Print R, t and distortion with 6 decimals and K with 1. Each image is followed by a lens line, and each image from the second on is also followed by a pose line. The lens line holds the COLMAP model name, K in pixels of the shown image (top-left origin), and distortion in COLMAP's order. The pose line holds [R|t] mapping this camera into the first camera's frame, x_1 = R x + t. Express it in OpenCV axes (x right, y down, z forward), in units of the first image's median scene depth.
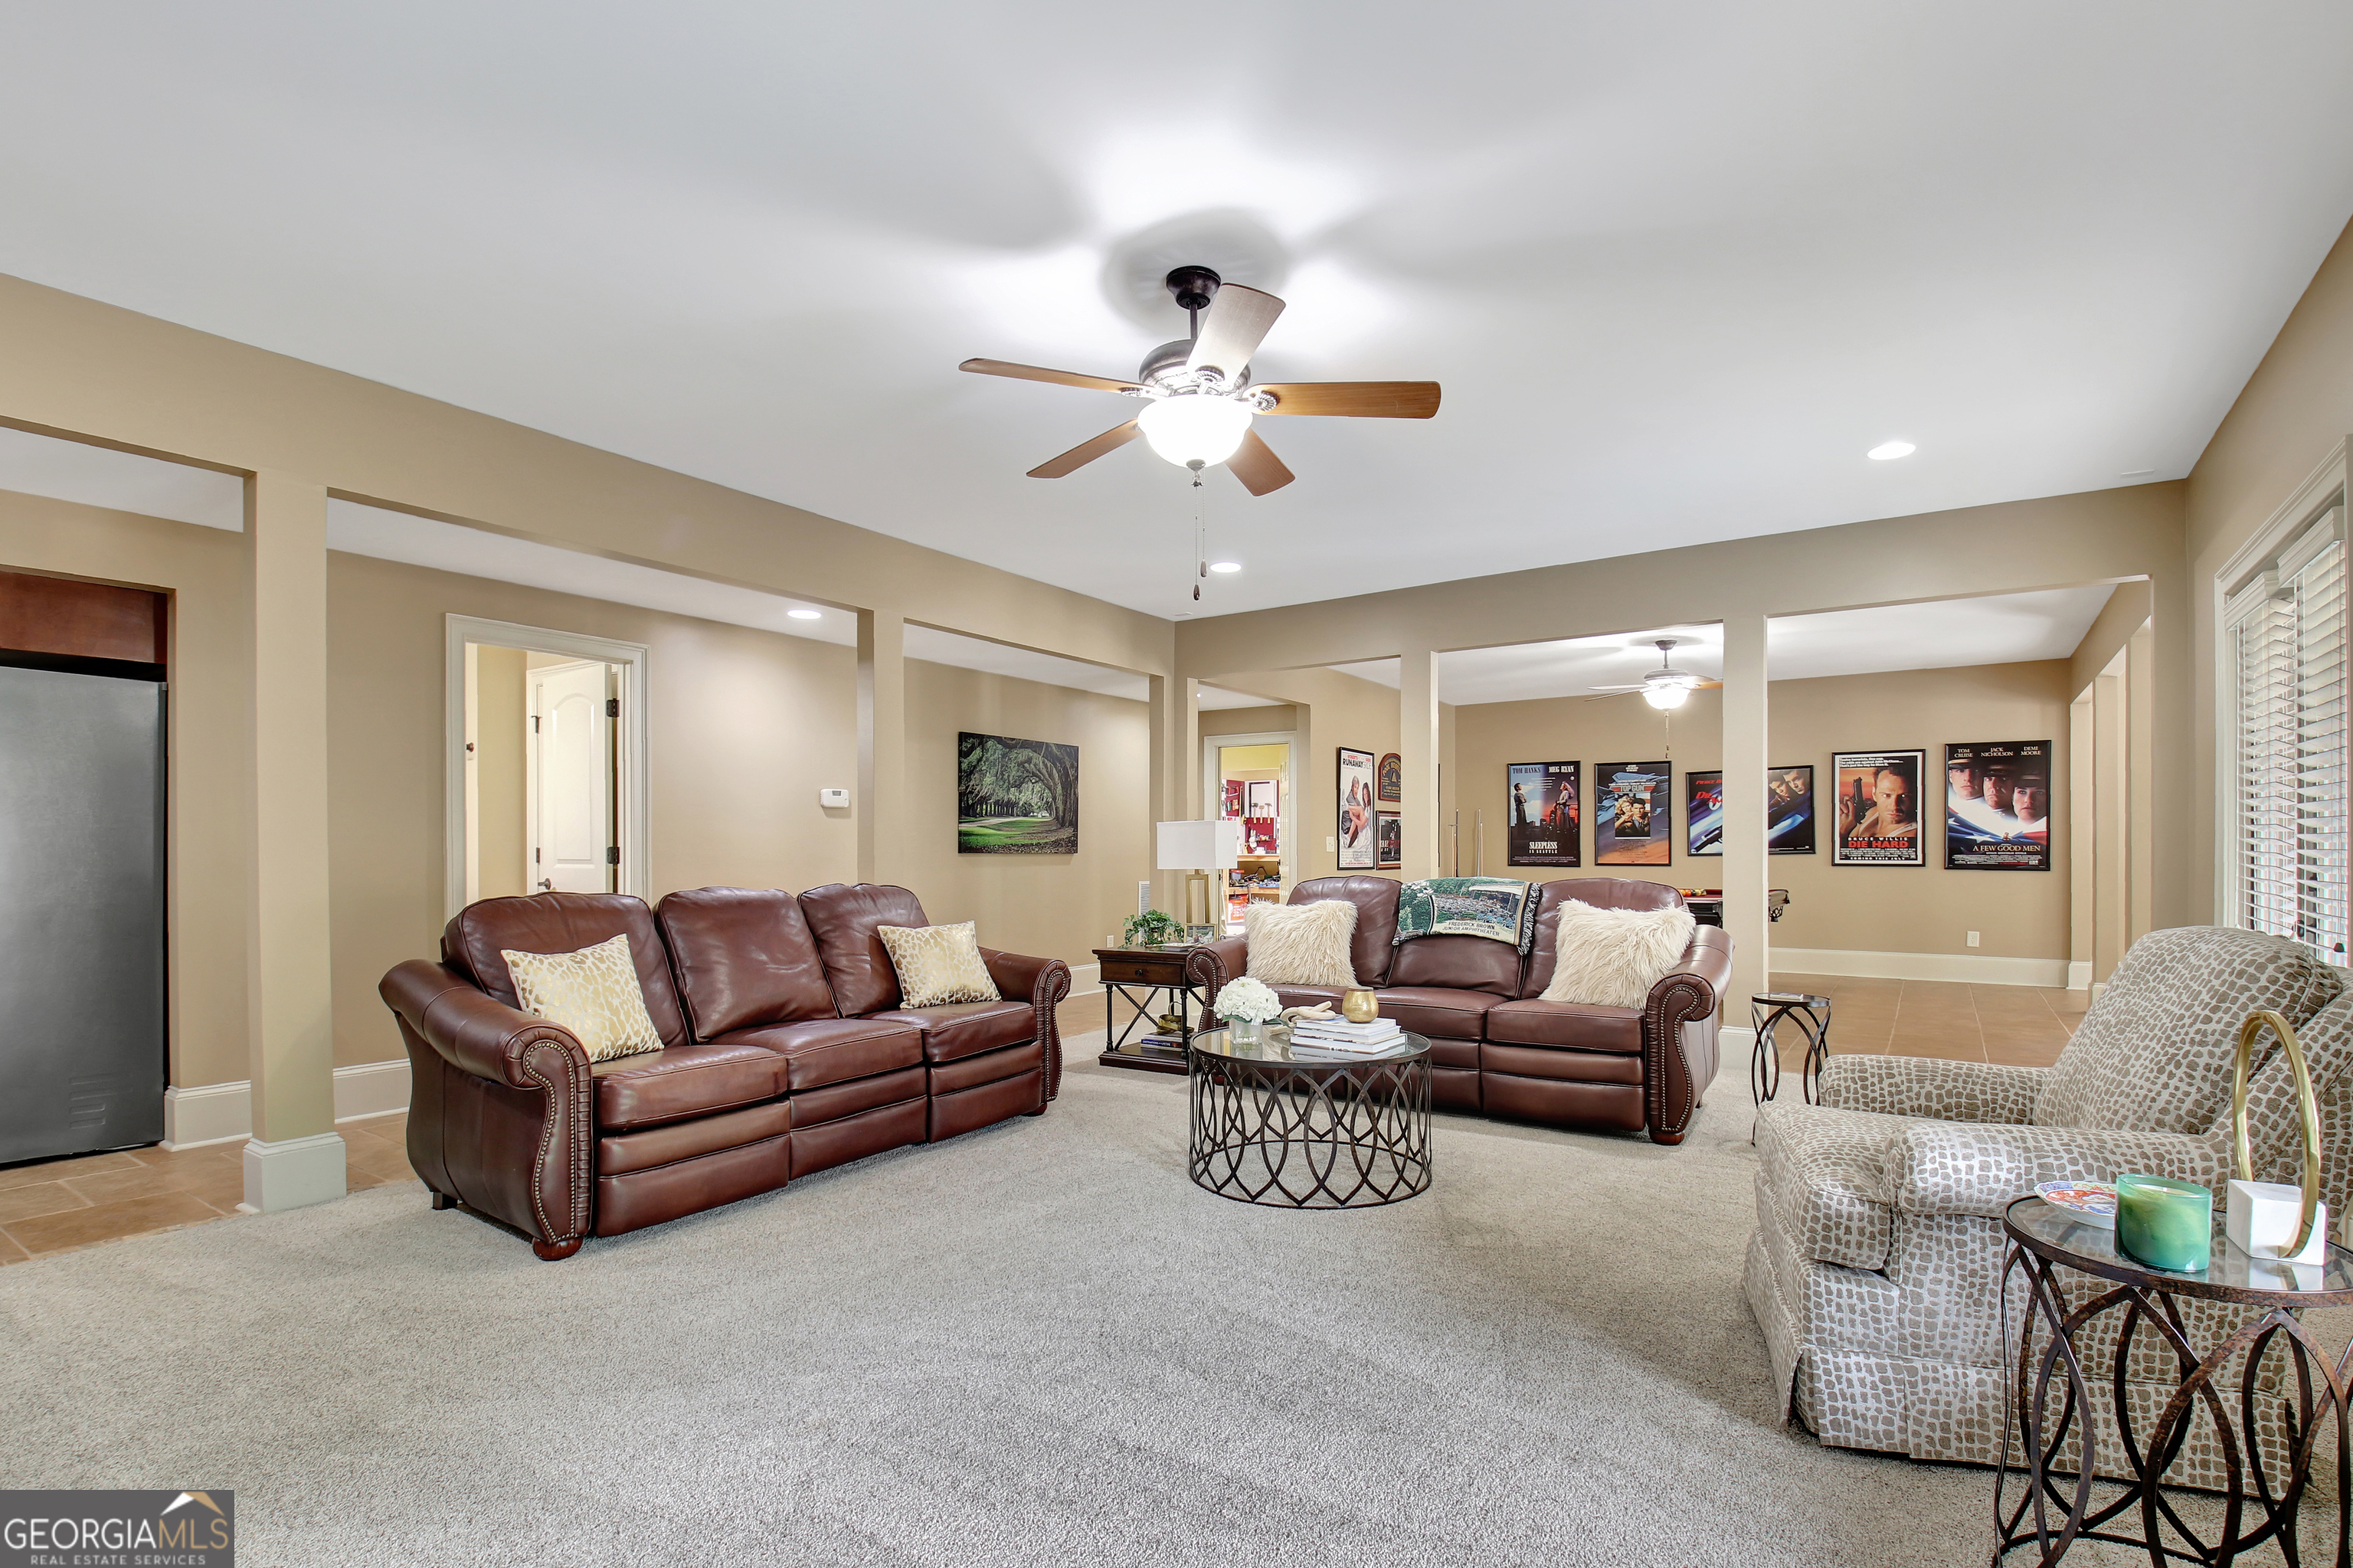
lens RADIAL K [[1132.4, 0, 1219.6], [0, 1132.4, 849.1], [0, 0, 1]] dist [0.025973, -0.021157]
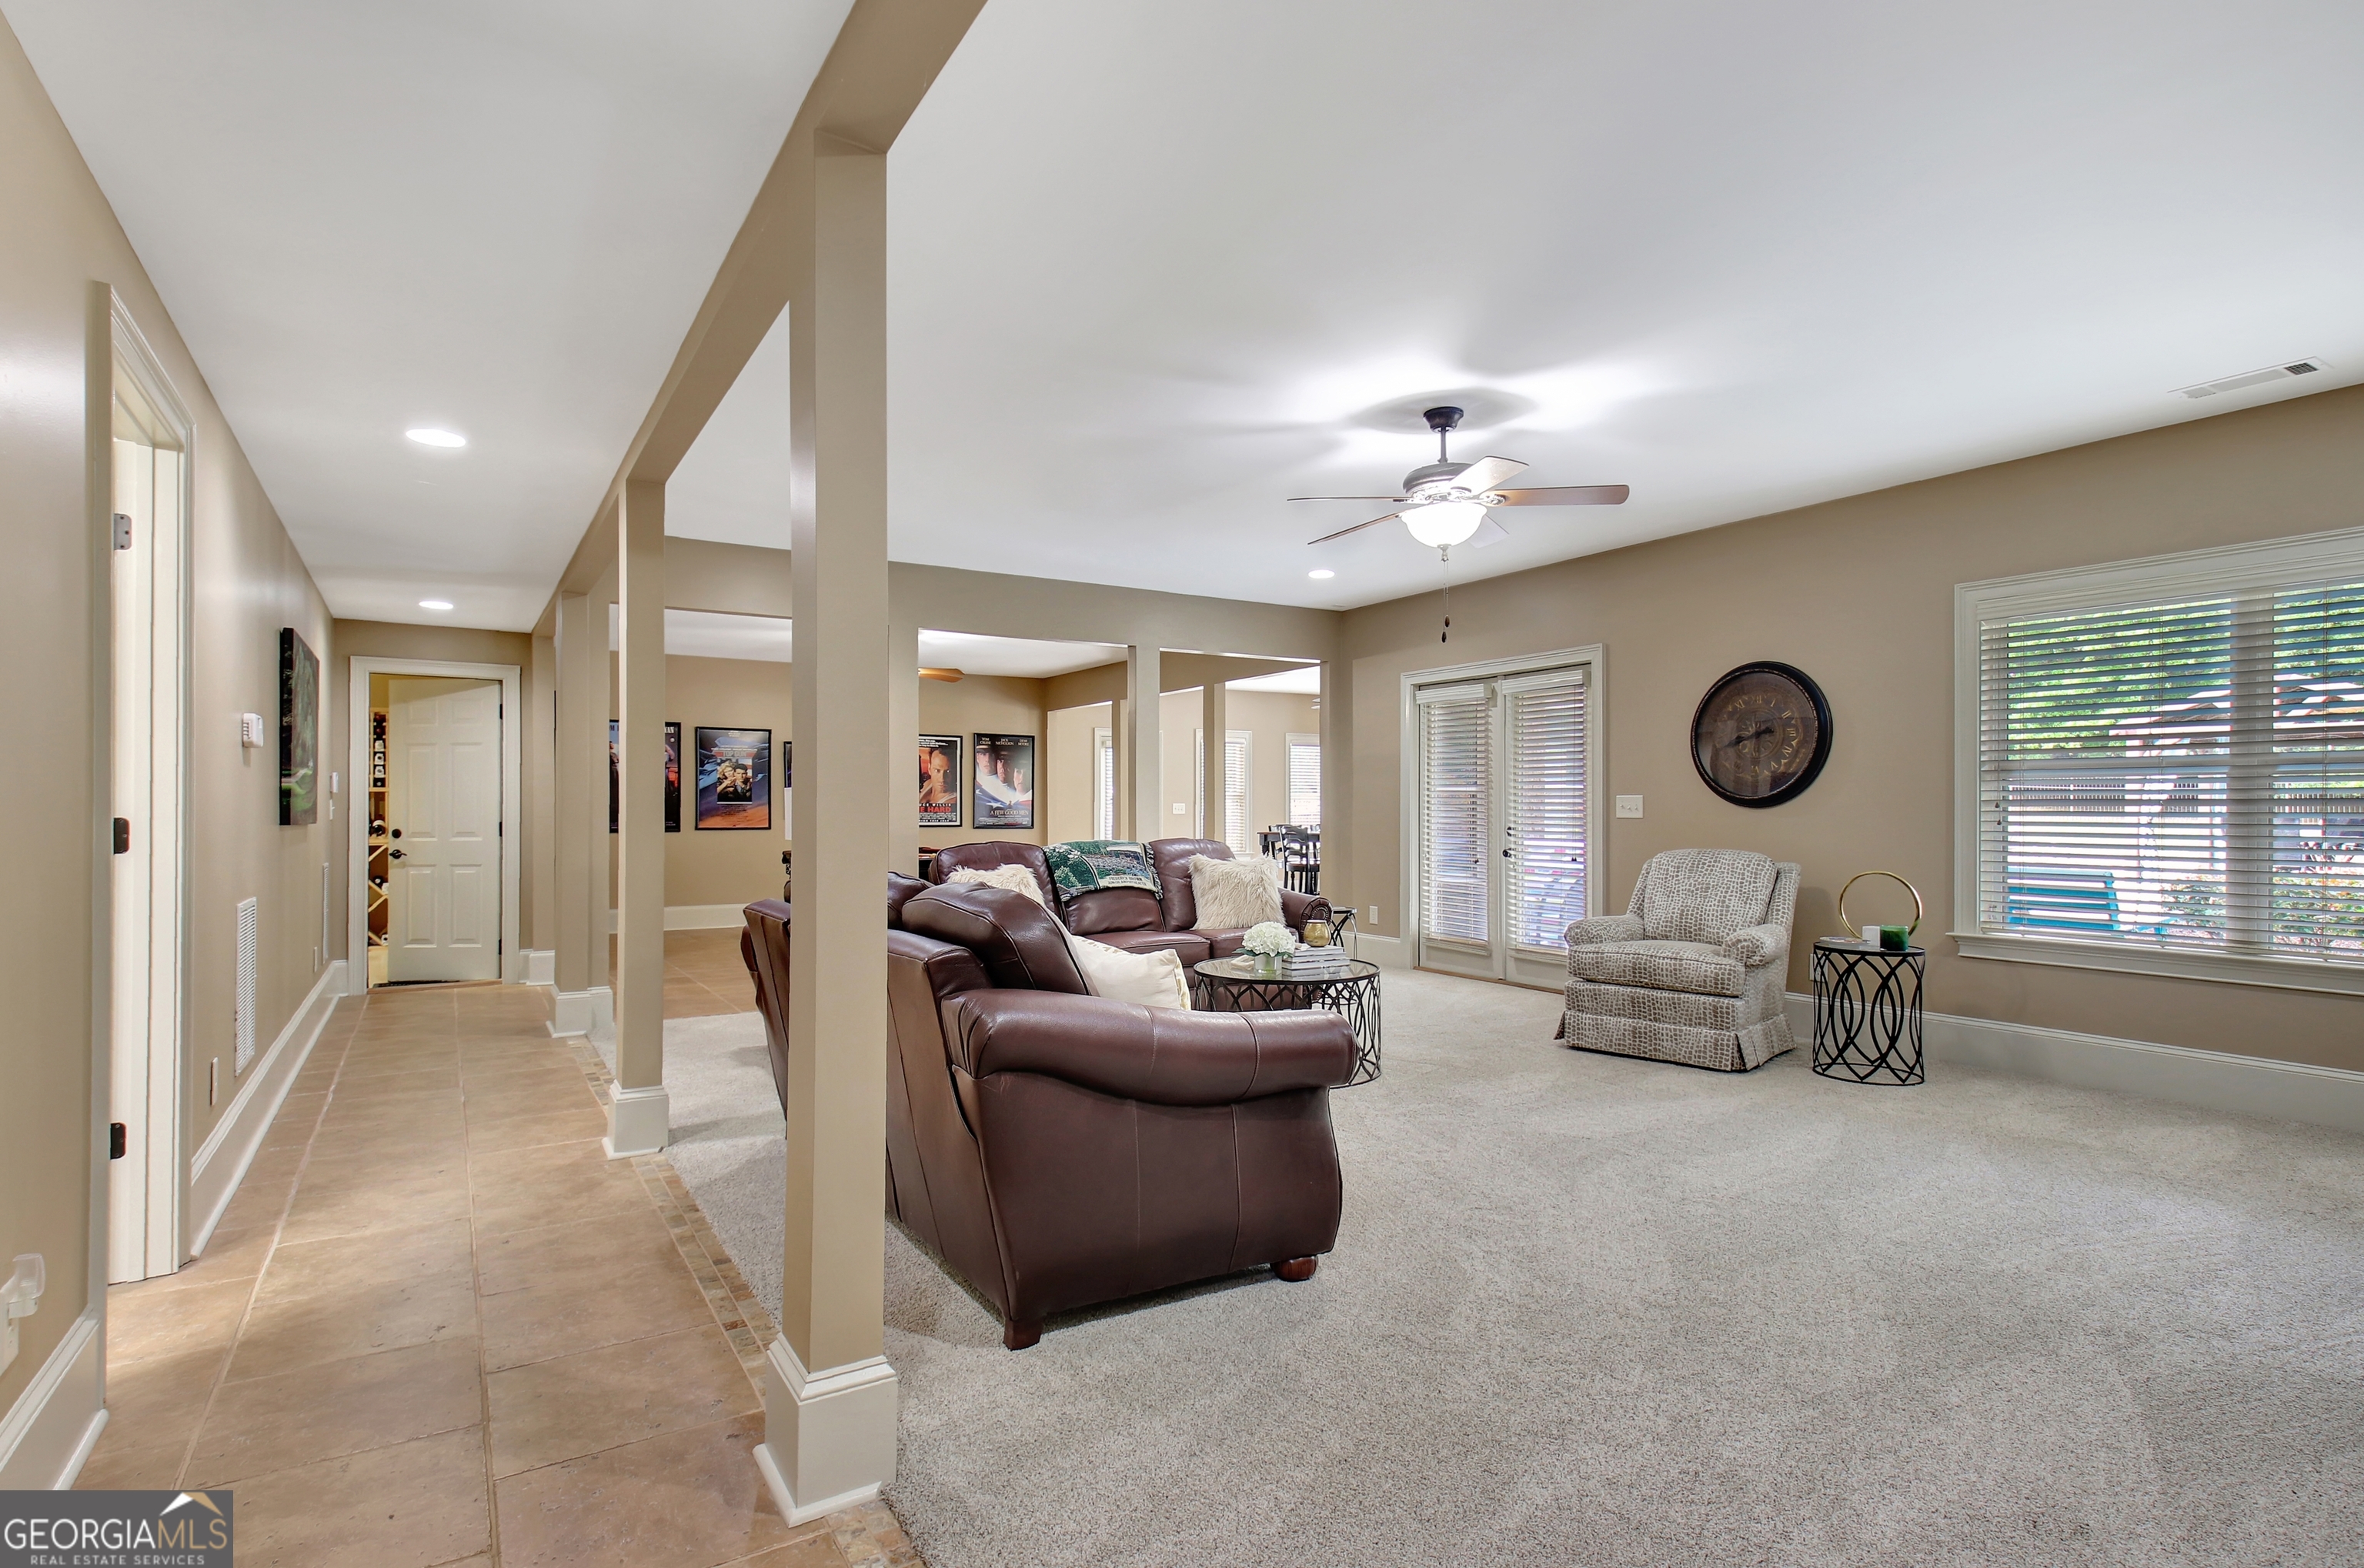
lens RADIAL K [[1137.6, 0, 1159.7], [0, 1137.6, 826.8], [0, 0, 1]] dist [0.025973, -0.021157]
pose [[0.440577, -0.011832, 0.897637, -0.468177], [-0.003300, 0.999885, 0.014800, -0.003947], [-0.897709, -0.009483, 0.440488, 0.228408]]
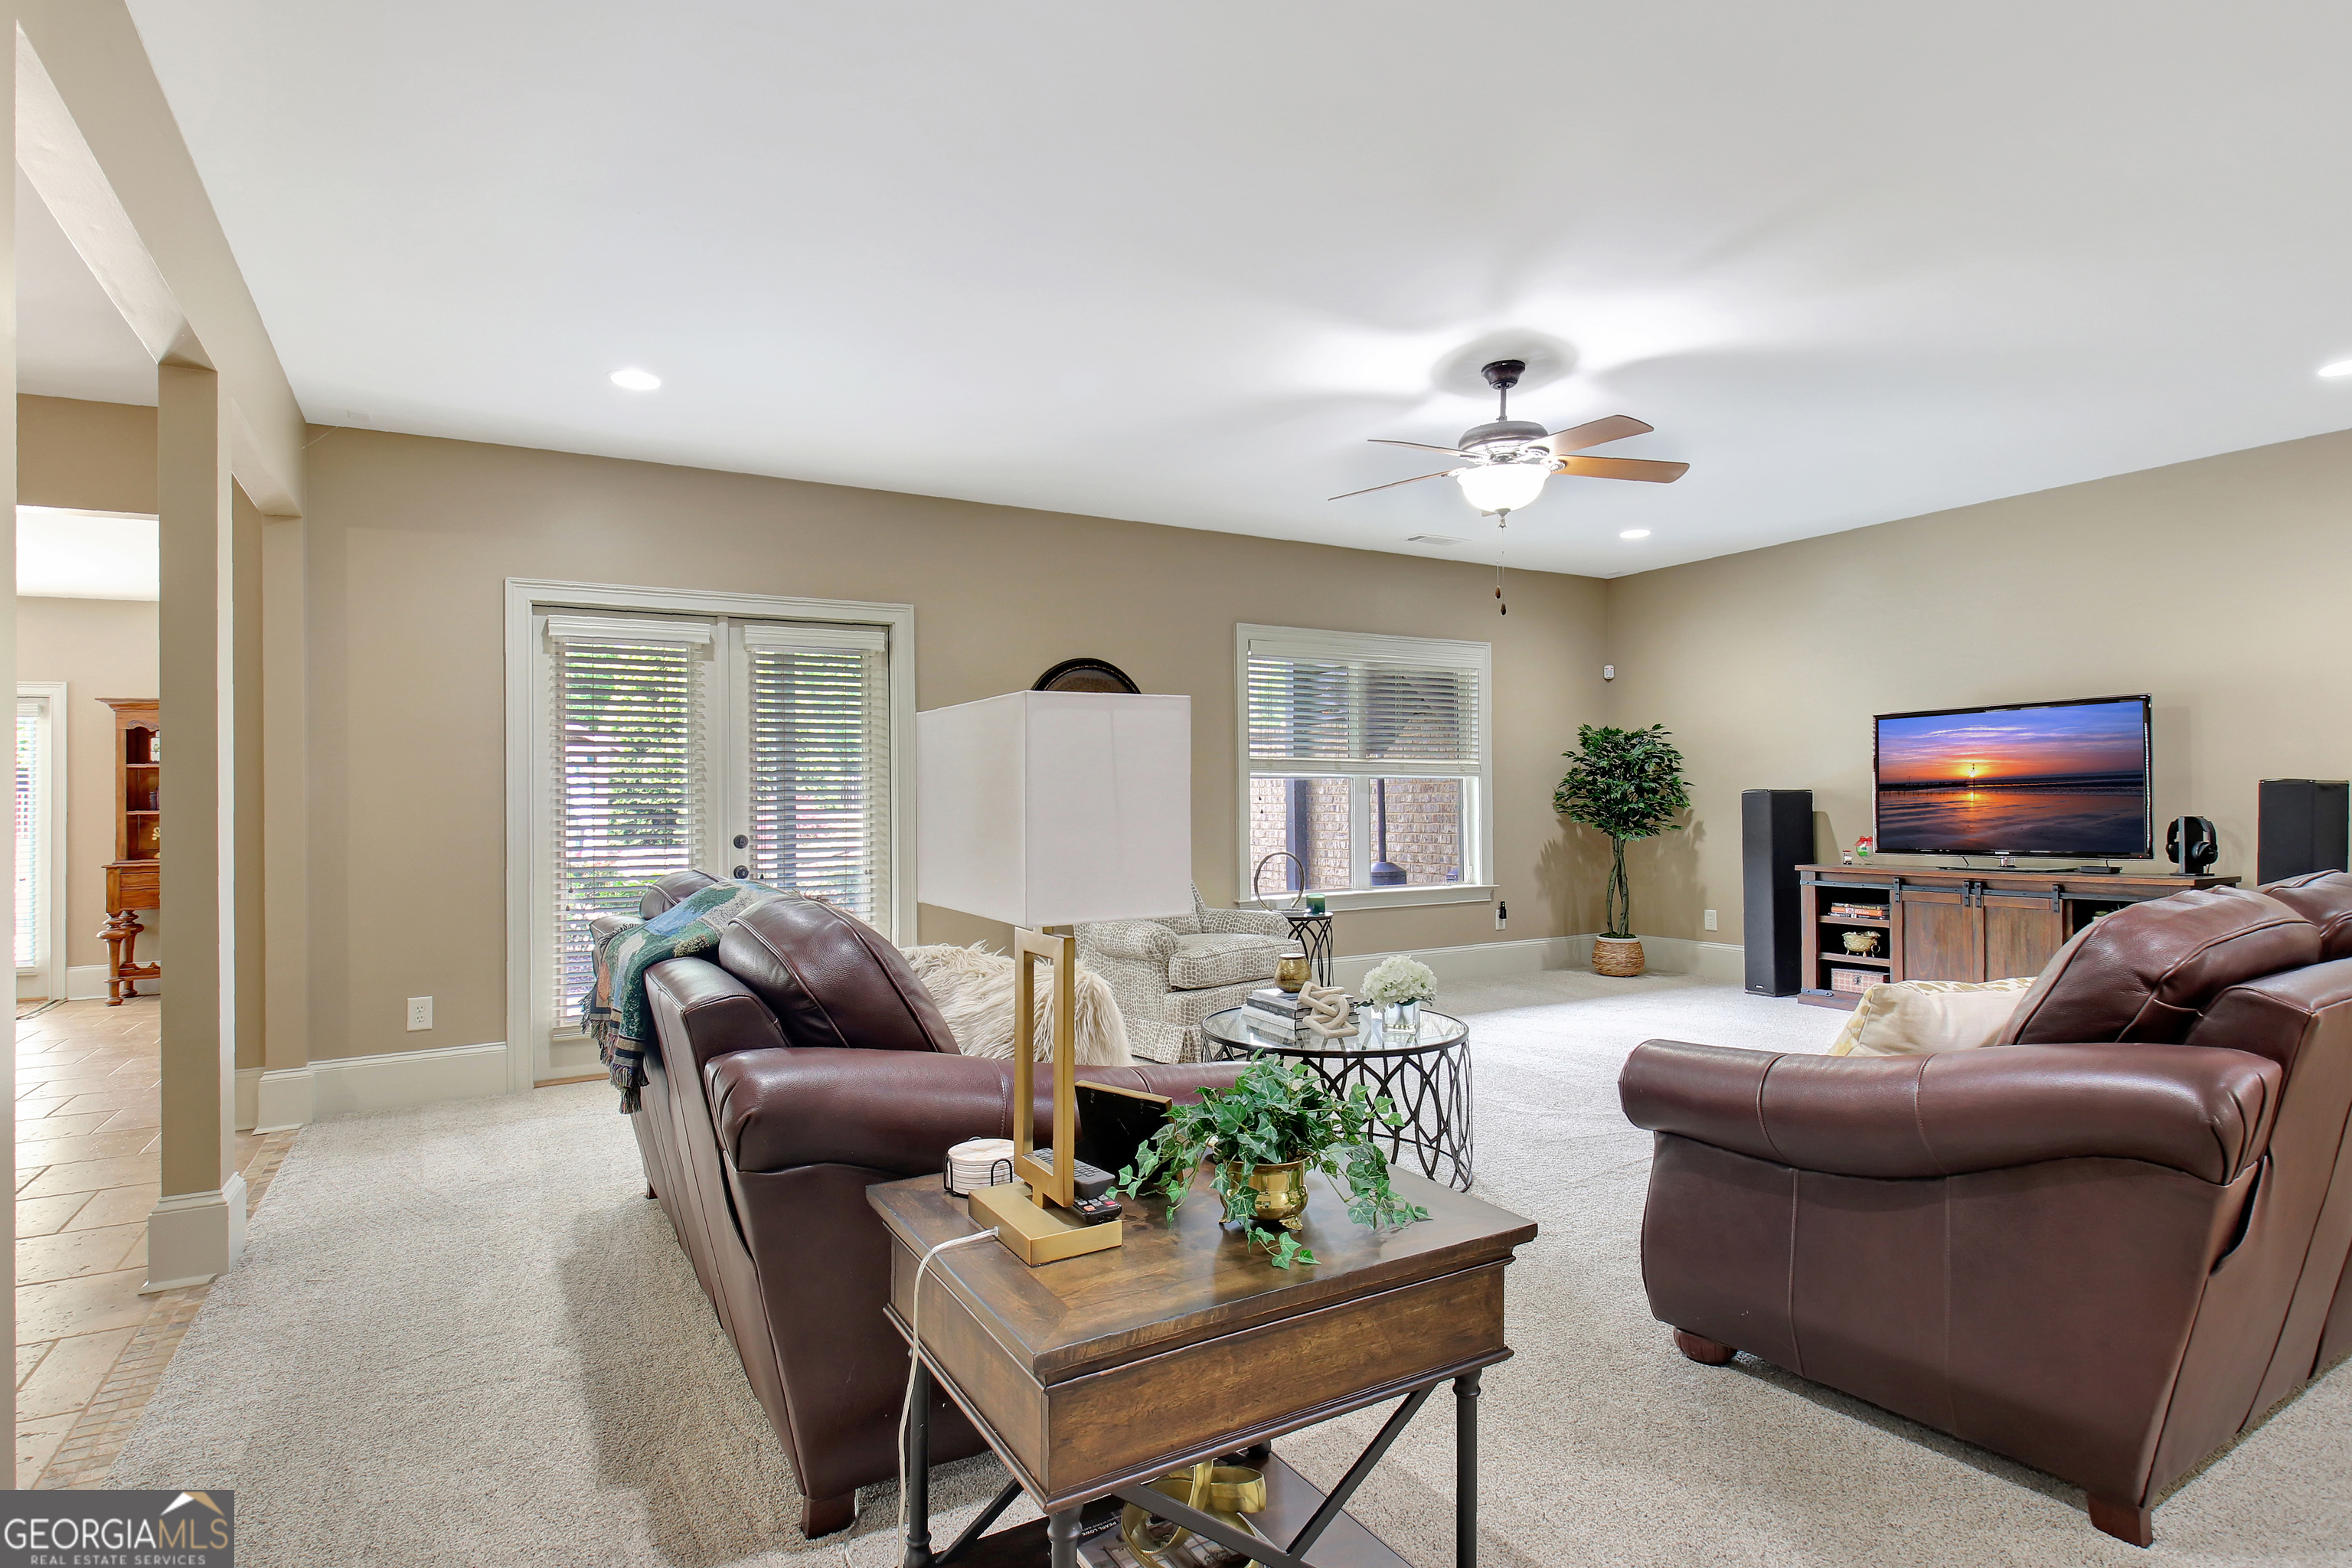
lens RADIAL K [[1197.1, 0, 1155.4], [0, 1197.1, 783.6], [0, 0, 1]] dist [-0.016984, 0.000309]
pose [[-0.890790, 0.027028, 0.453611, -0.095689], [0.018300, 0.999553, -0.023620, -0.000917], [-0.454047, -0.012740, -0.890887, 0.780500]]
